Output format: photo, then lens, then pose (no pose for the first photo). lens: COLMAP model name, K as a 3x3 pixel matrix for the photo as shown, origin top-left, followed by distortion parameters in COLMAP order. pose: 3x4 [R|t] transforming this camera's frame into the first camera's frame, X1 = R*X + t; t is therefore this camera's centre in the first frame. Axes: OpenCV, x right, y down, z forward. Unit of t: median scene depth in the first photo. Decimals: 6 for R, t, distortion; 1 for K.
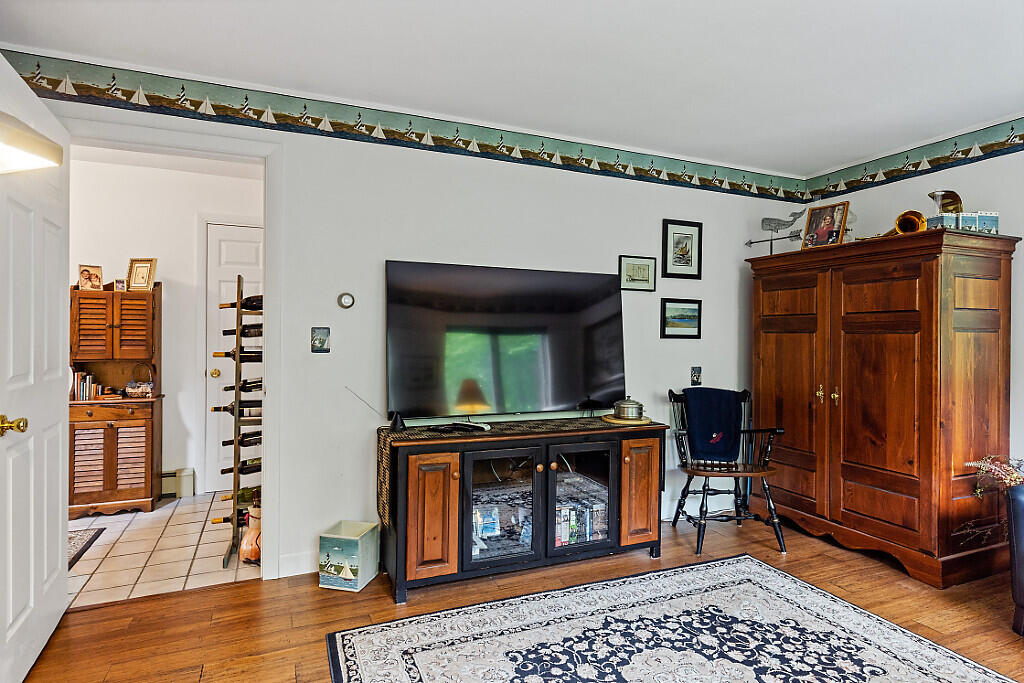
lens RADIAL K [[550.3, 0, 505.0], [0, 550.3, 326.0], [0, 0, 1]] dist [-0.002638, -0.000155]
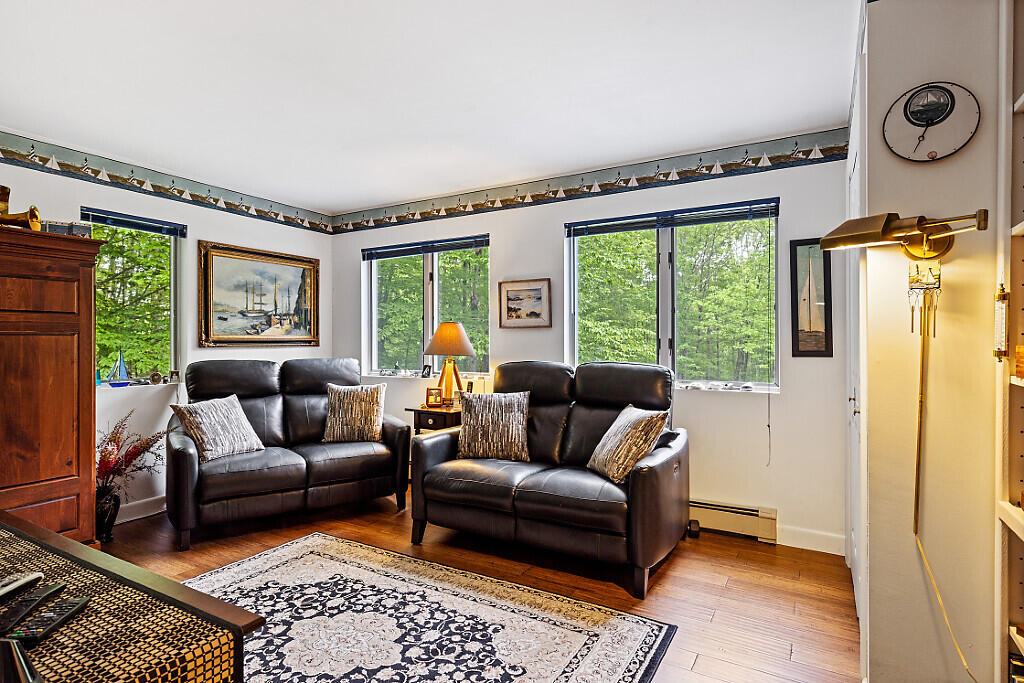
lens RADIAL K [[550.3, 0, 505.0], [0, 550.3, 326.0], [0, 0, 1]] dist [-0.002638, -0.000155]
pose [[-0.599626, 0.009794, 0.800221, -0.550195], [-0.021591, 0.999363, -0.028410, 0.007763], [-0.799989, -0.034313, -0.599032, 0.973587]]
